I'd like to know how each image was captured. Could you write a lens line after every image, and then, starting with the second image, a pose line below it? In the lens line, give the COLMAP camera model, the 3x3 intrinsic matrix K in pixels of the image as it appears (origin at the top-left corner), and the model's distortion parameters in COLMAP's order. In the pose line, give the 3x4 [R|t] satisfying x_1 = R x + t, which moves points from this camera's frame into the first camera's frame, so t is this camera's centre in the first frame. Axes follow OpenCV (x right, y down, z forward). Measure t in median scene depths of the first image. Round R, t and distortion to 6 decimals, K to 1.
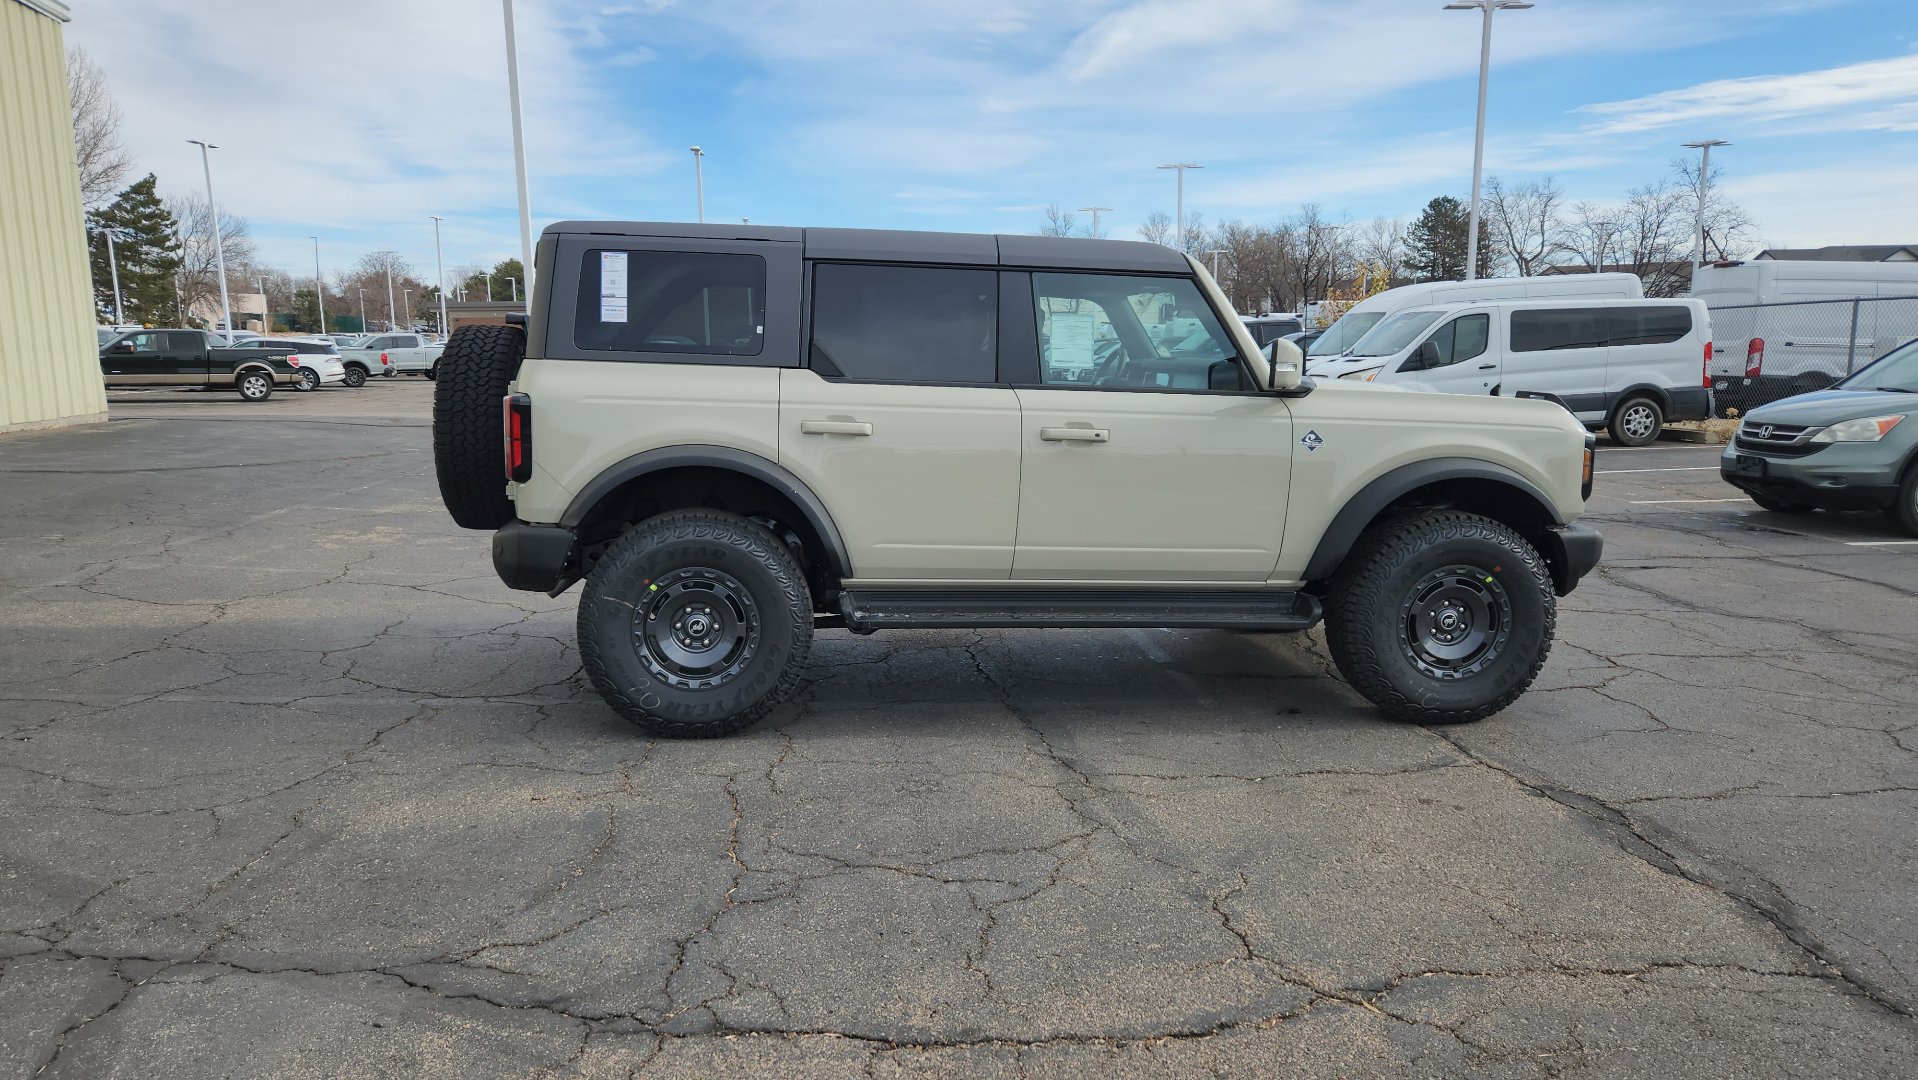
lens RADIAL K [[1293.7, 0, 936.2], [0, 1293.7, 535.0], [0, 0, 1]] dist [0.080491, -0.066736]
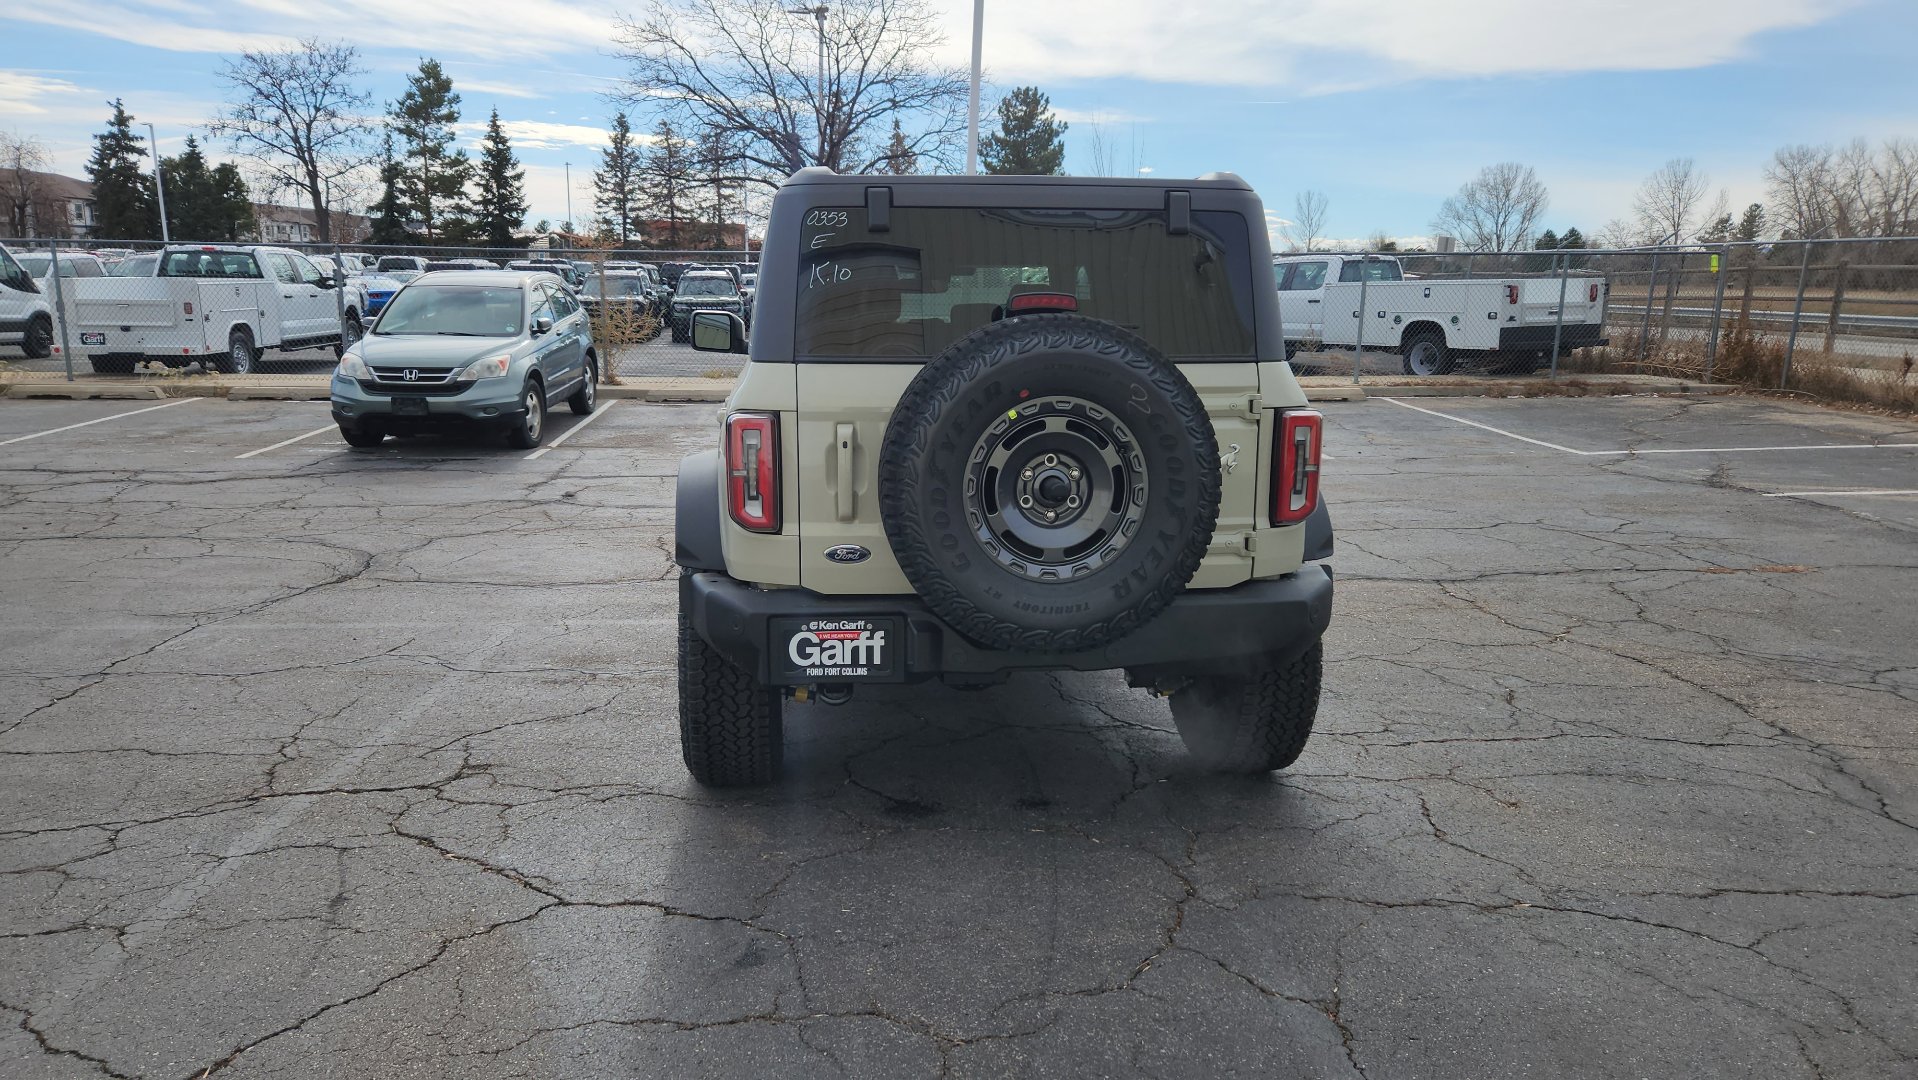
lens RADIAL K [[1293.7, 0, 936.2], [0, 1293.7, 535.0], [0, 0, 1]] dist [0.080491, -0.066736]
pose [[0.005817, -0.187109, 0.982322, -1.037893], [0.133529, 0.973687, 0.184674, -0.194002], [-0.991028, 0.130095, 0.030649, 1.154123]]
